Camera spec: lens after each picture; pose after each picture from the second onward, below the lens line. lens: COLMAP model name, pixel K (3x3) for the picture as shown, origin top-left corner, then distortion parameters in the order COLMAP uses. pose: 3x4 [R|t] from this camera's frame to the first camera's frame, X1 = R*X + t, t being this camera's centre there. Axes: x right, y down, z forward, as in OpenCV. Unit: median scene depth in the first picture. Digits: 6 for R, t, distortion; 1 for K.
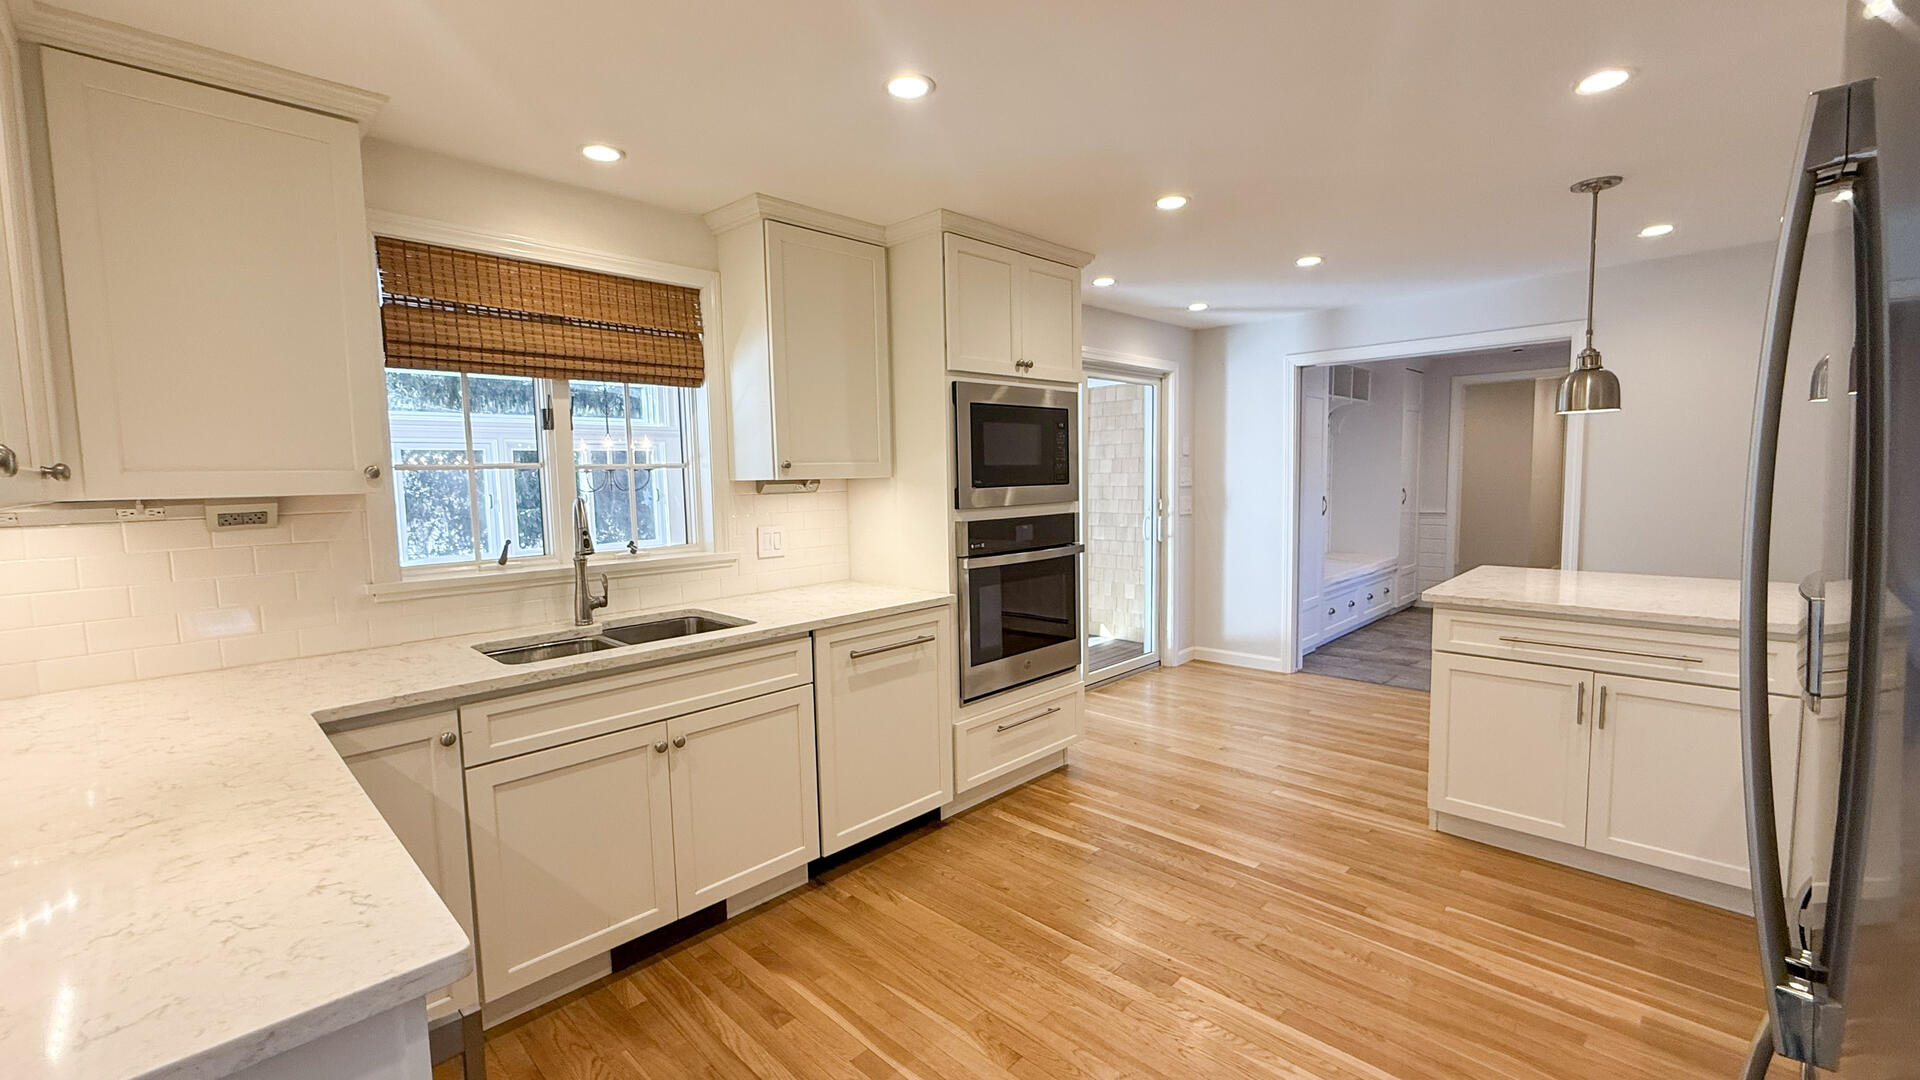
lens RADIAL K [[779.7, 0, 963.6], [0, 779.7, 536.2], [0, 0, 1]] dist [0.011056, 0.000179]
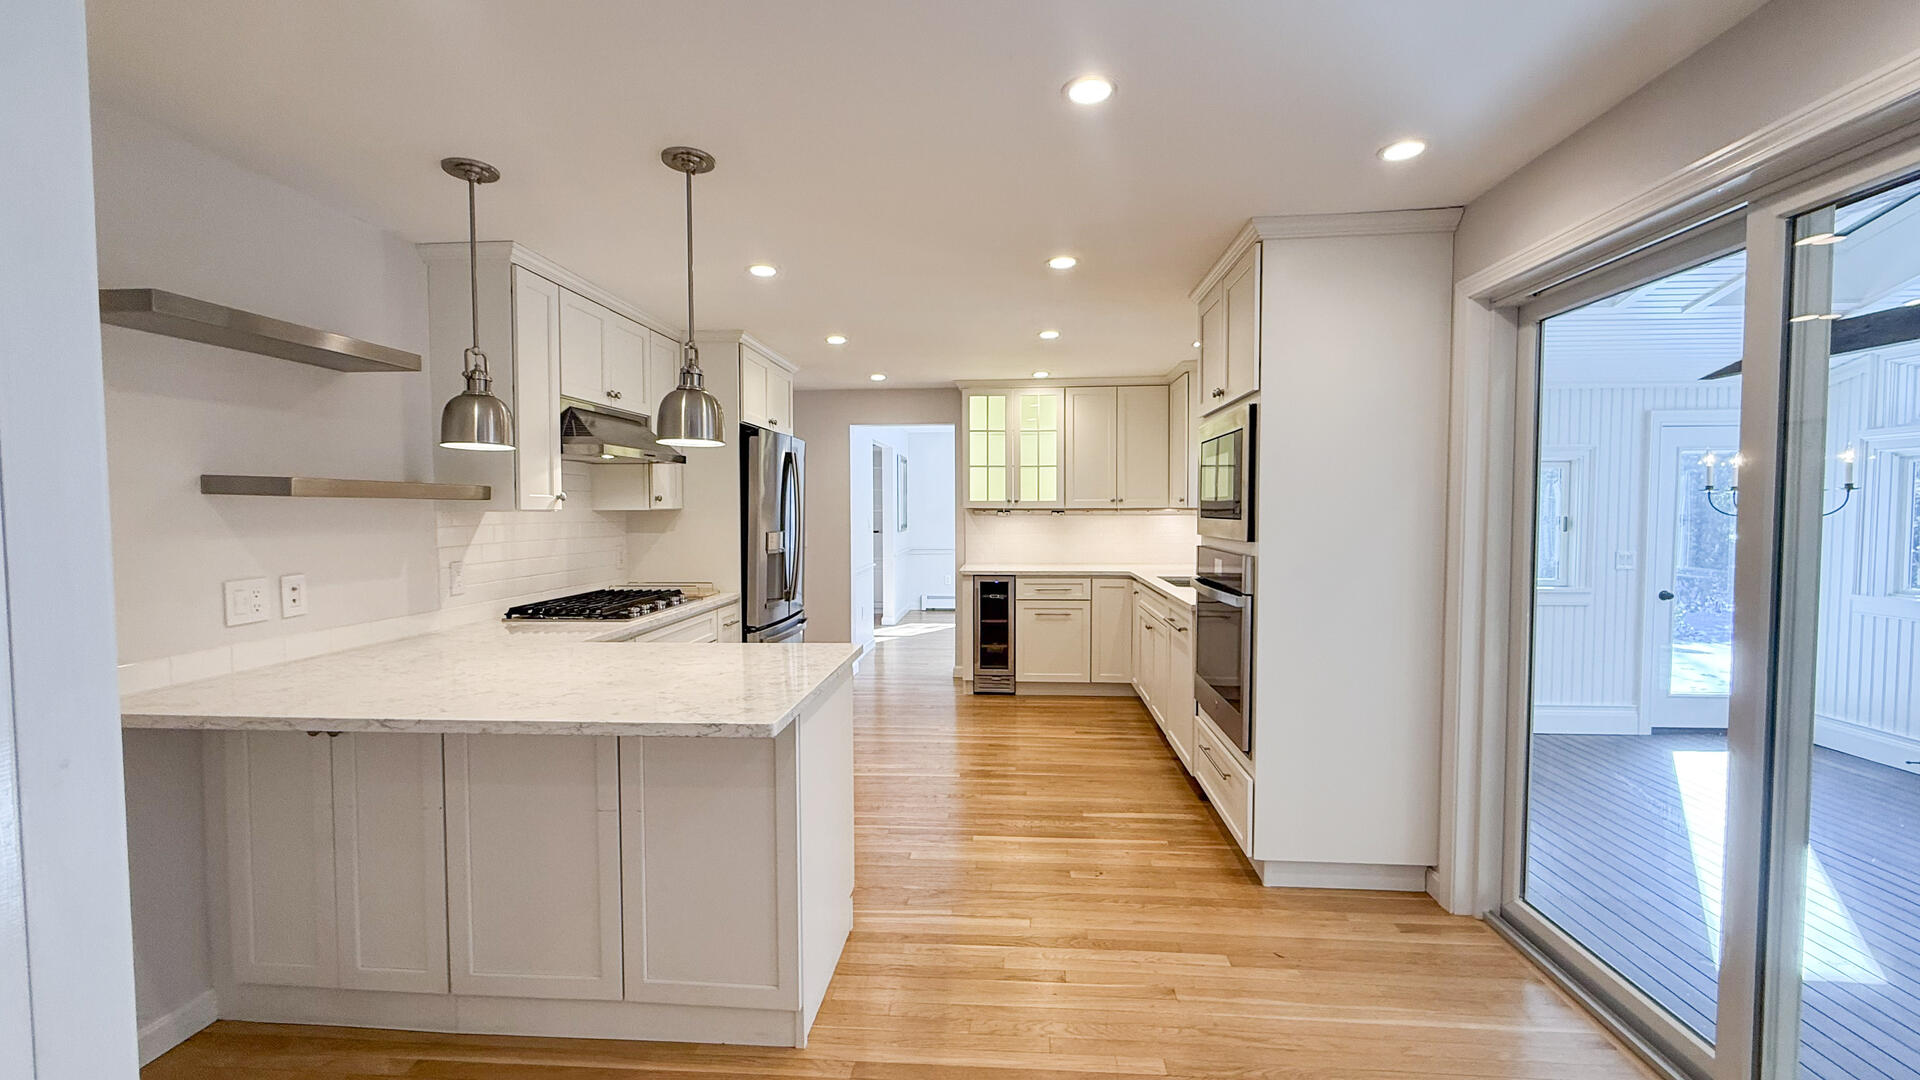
lens RADIAL K [[779.7, 0, 960.5], [0, 779.7, 541.2], [0, 0, 1]] dist [0.011056, 0.000179]
pose [[-0.764881, 0.045701, -0.642548, 1.036890], [-0.034347, 0.993168, 0.111525, -0.143791], [0.643255, 0.107373, -0.758086, 1.683059]]
